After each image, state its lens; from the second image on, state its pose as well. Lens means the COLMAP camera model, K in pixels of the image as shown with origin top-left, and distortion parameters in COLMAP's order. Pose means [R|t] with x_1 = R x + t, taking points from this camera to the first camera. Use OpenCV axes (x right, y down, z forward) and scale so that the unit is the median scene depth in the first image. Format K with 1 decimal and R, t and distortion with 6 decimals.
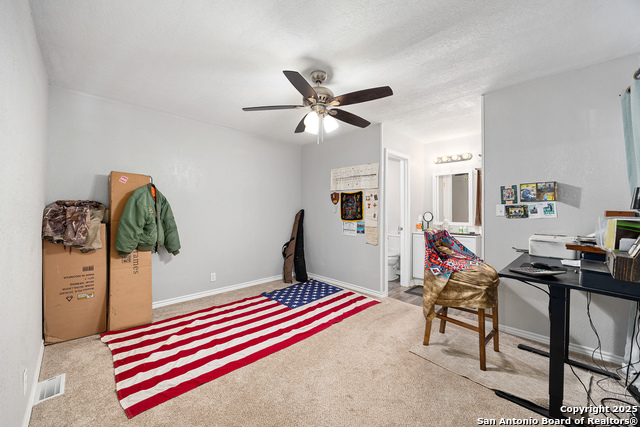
lens RADIAL K [[247.9, 0, 320.0], [0, 247.9, 213.5], [0, 0, 1]] dist [-0.000357, 0.000072]
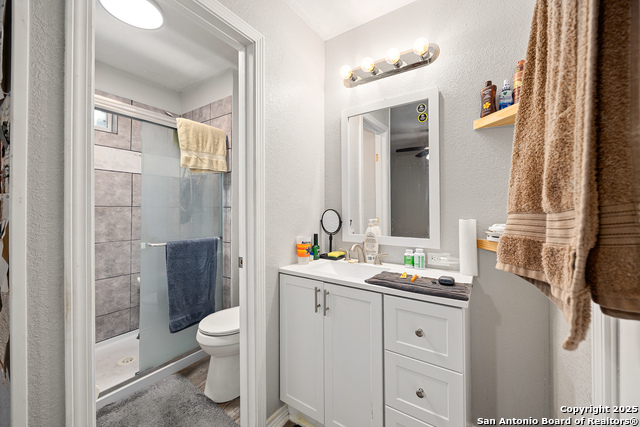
lens RADIAL K [[247.9, 0, 320.0], [0, 247.9, 213.5], [0, 0, 1]] dist [-0.000357, 0.000072]
pose [[0.980047, -0.002311, 0.198751, 0.352164], [0.001257, 0.999984, 0.005430, -0.001485], [-0.198760, -0.005072, 0.980035, 0.640047]]
